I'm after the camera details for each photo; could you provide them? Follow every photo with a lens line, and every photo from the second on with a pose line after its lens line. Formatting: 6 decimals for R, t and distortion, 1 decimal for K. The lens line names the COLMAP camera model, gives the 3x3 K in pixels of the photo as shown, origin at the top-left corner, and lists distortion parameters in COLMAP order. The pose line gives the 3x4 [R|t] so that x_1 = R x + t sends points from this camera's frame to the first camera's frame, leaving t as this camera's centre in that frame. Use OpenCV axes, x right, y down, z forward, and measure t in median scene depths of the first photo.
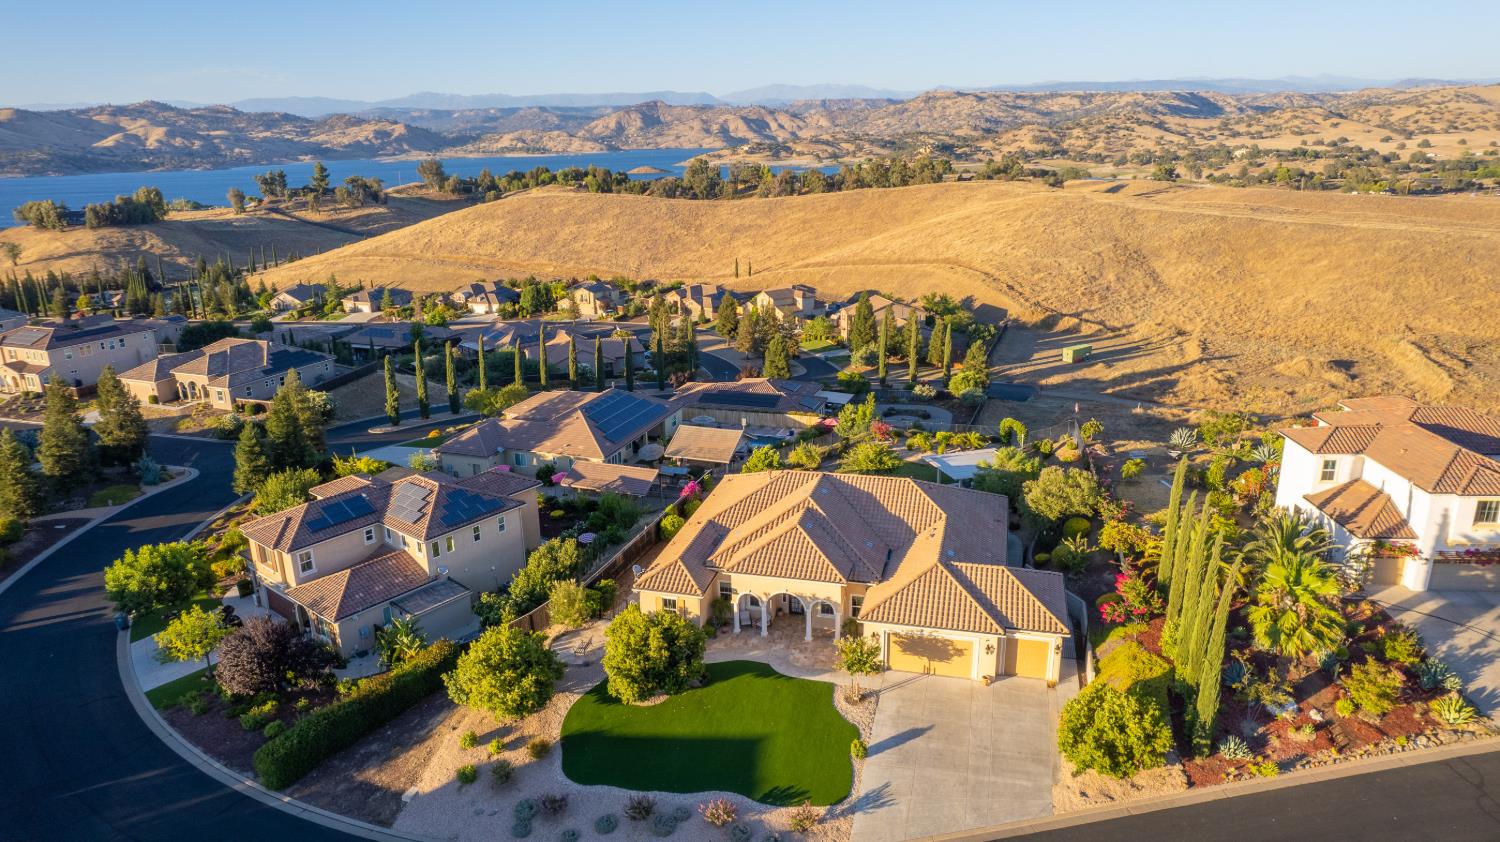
lens RADIAL K [[960.0, 0, 752.8], [0, 960.0, 418.1], [0, 0, 1]] dist [-0.081548, 0.074165]
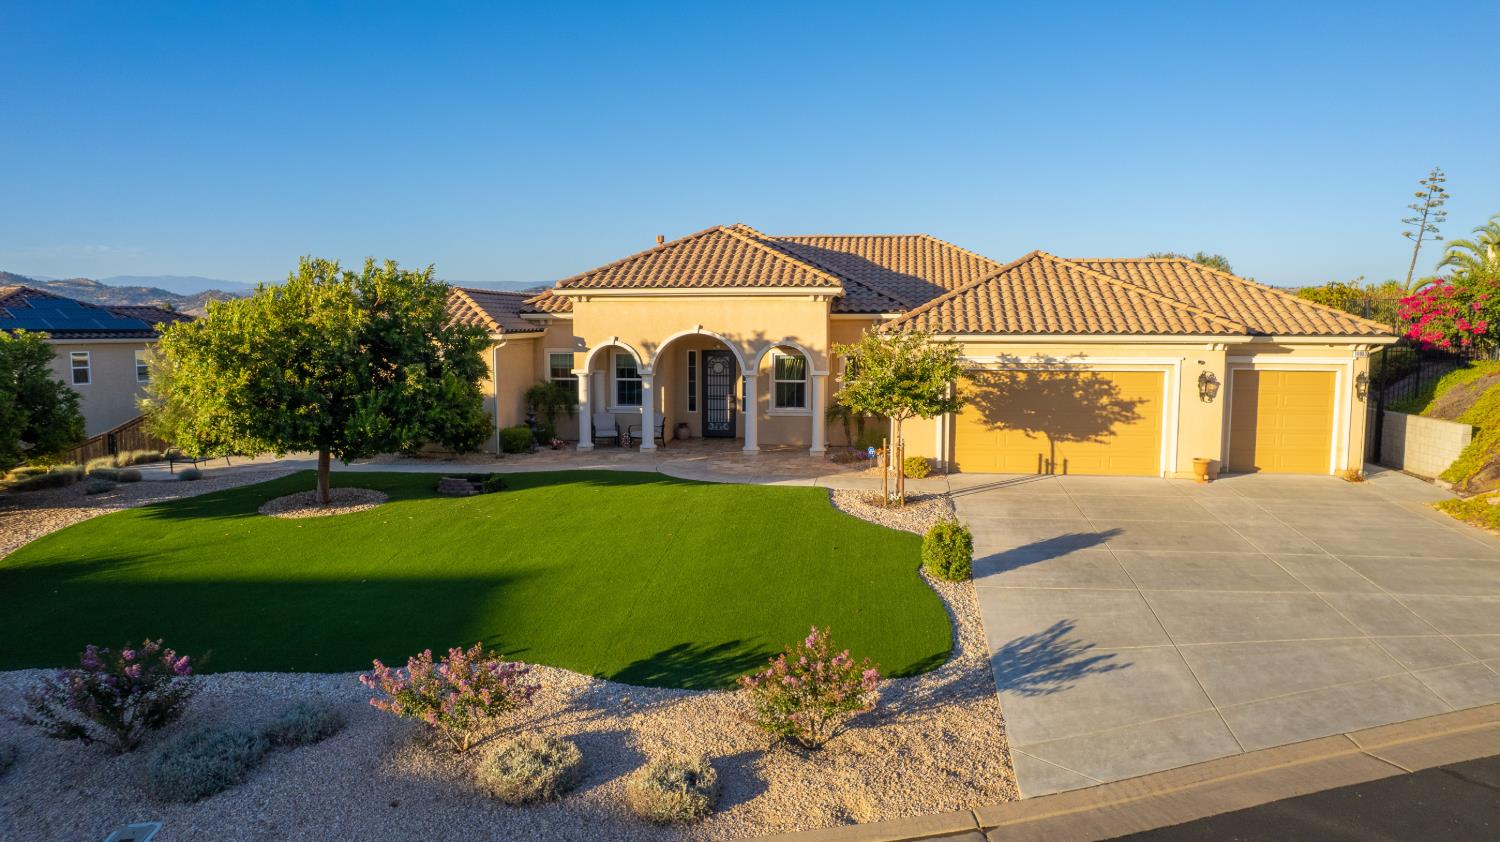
lens RADIAL K [[973.5, 0, 753.4], [0, 973.5, 419.4], [0, 0, 1]] dist [-0.080279, 0.073383]
pose [[0.993366, 0.007274, 0.114768, 0.007592], [0.015107, 0.981096, -0.192932, 0.256436], [-0.114002, 0.193386, 0.974477, 0.481531]]
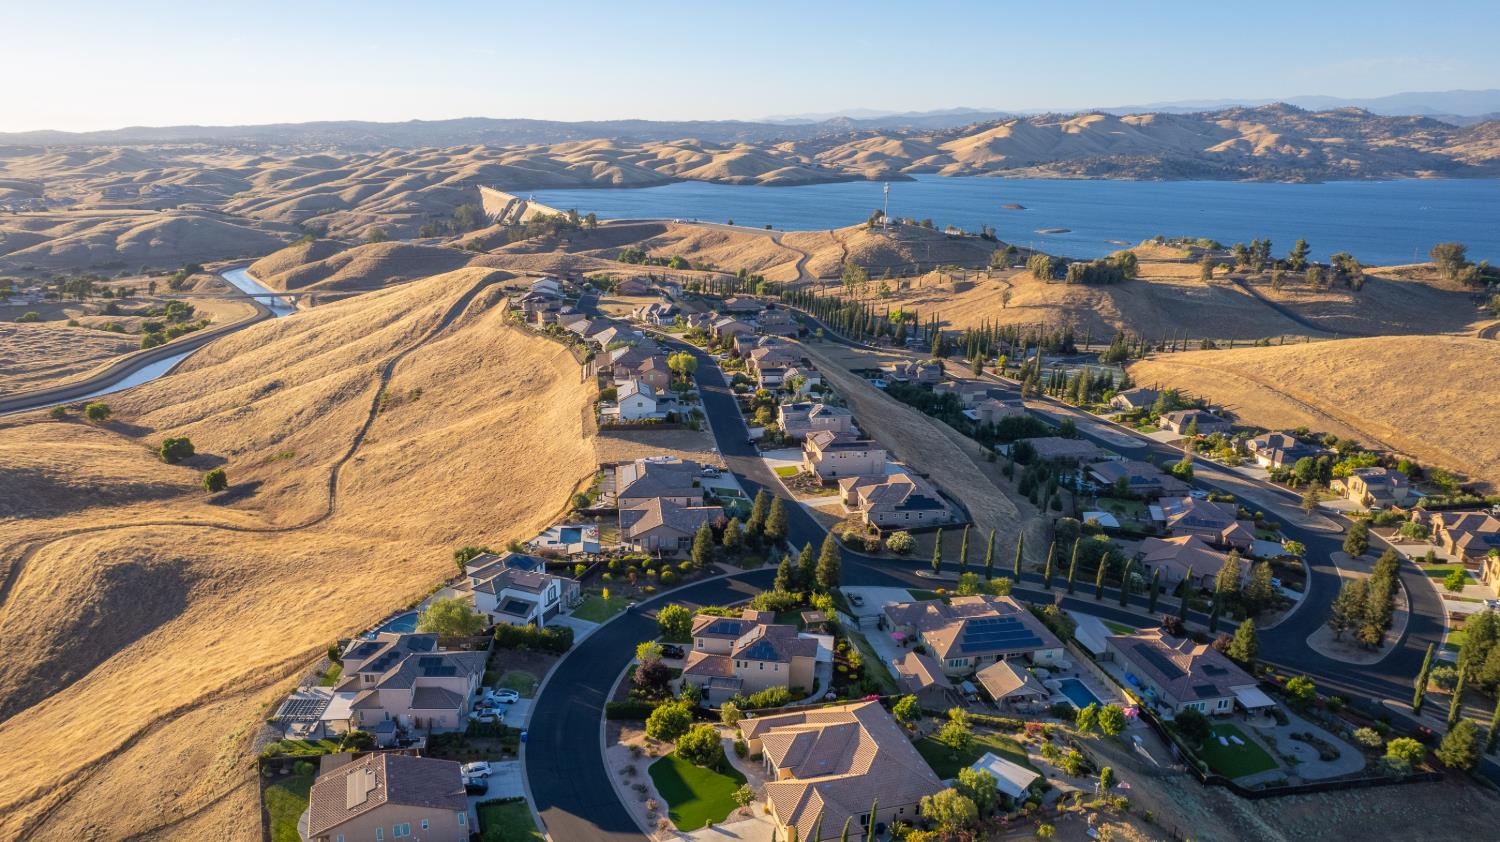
lens RADIAL K [[1034.0, 0, 713.9], [0, 1034.0, 421.7], [0, 0, 1]] dist [-0.087016, 0.087951]
pose [[0.496442, 0.253909, -0.830106, 1.365662], [-0.260855, 0.955704, 0.136323, -0.657622], [0.827949, 0.148860, 0.540686, -0.346456]]
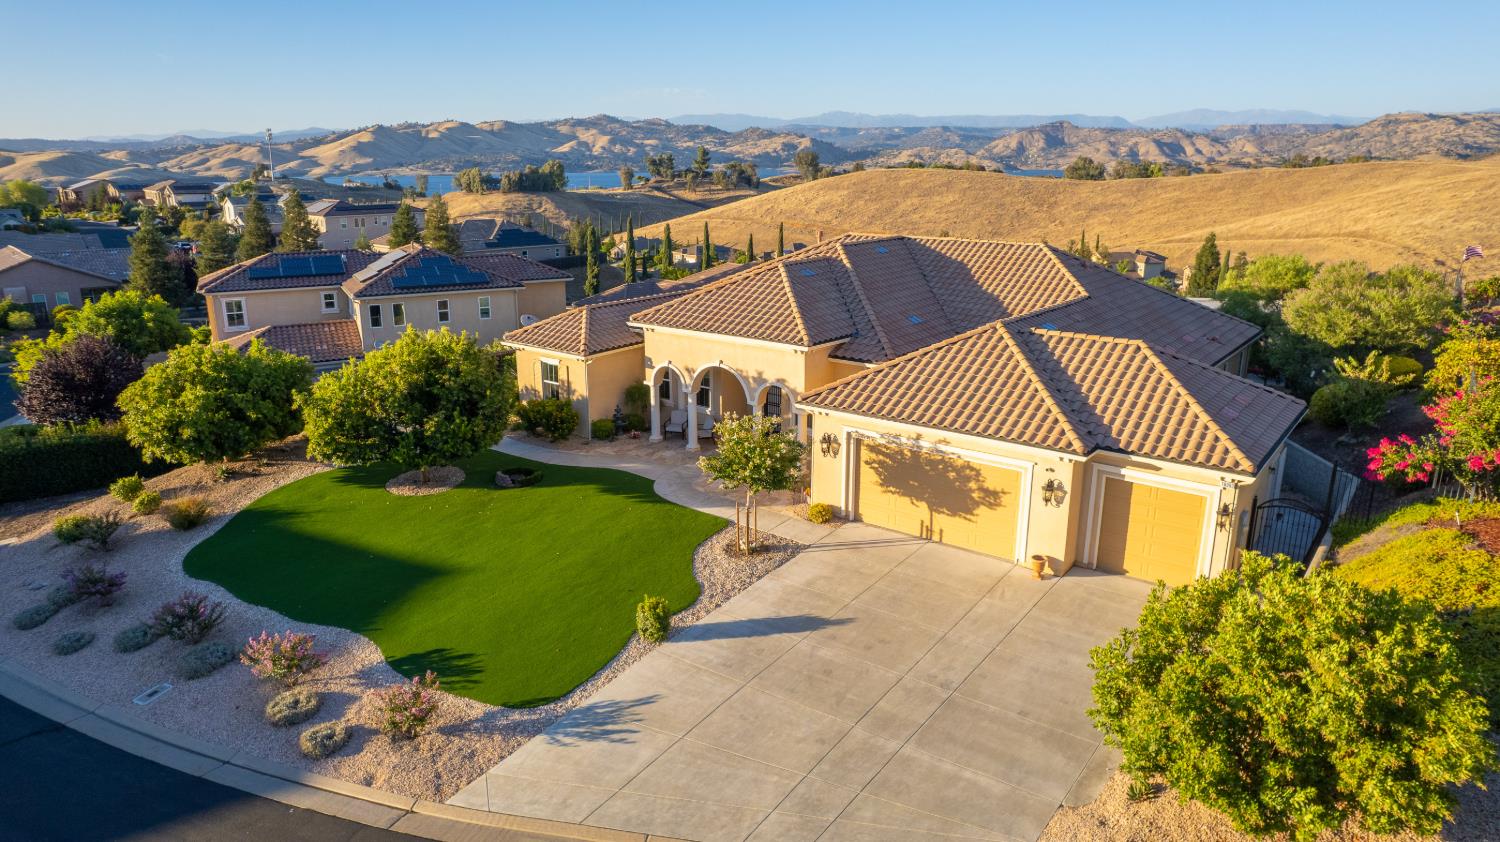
lens RADIAL K [[960.0, 0, 752.8], [0, 960.0, 418.1], [0, 0, 1]] dist [-0.081548, 0.074165]
pose [[0.920201, 0.120379, -0.372478, 0.215696], [-0.128747, 0.991675, 0.002426, 0.174158], [0.369669, 0.045723, 0.928038, 0.421449]]
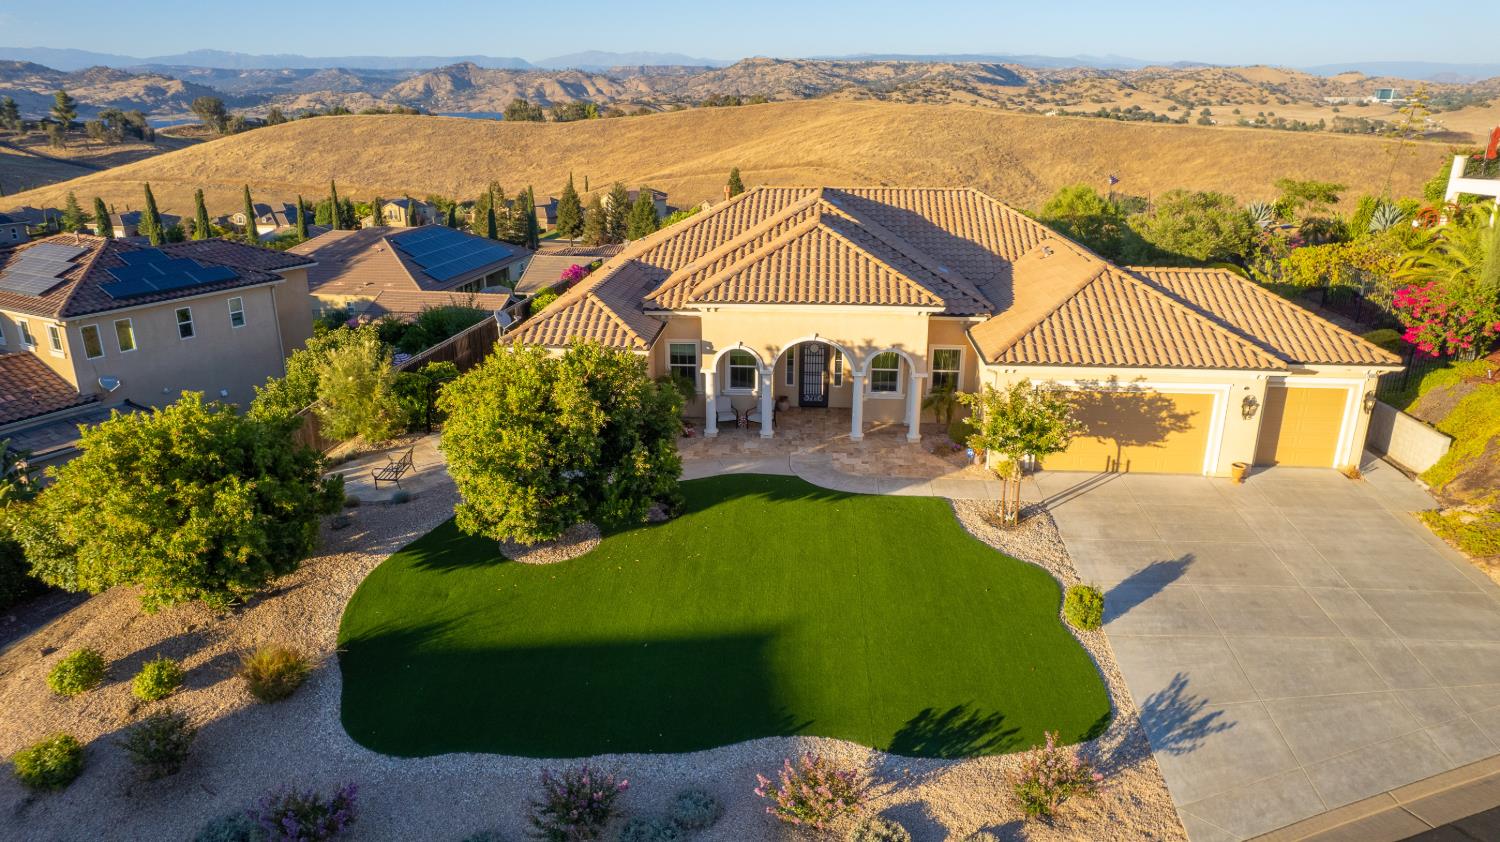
lens RADIAL K [[960.0, 0, 752.8], [0, 960.0, 418.1], [0, 0, 1]] dist [-0.081548, 0.074165]
pose [[0.983452, -0.039779, 0.176746, -0.072641], [0.034743, 0.998900, 0.031502, 0.172716], [-0.177804, -0.024840, 0.983752, 0.430566]]
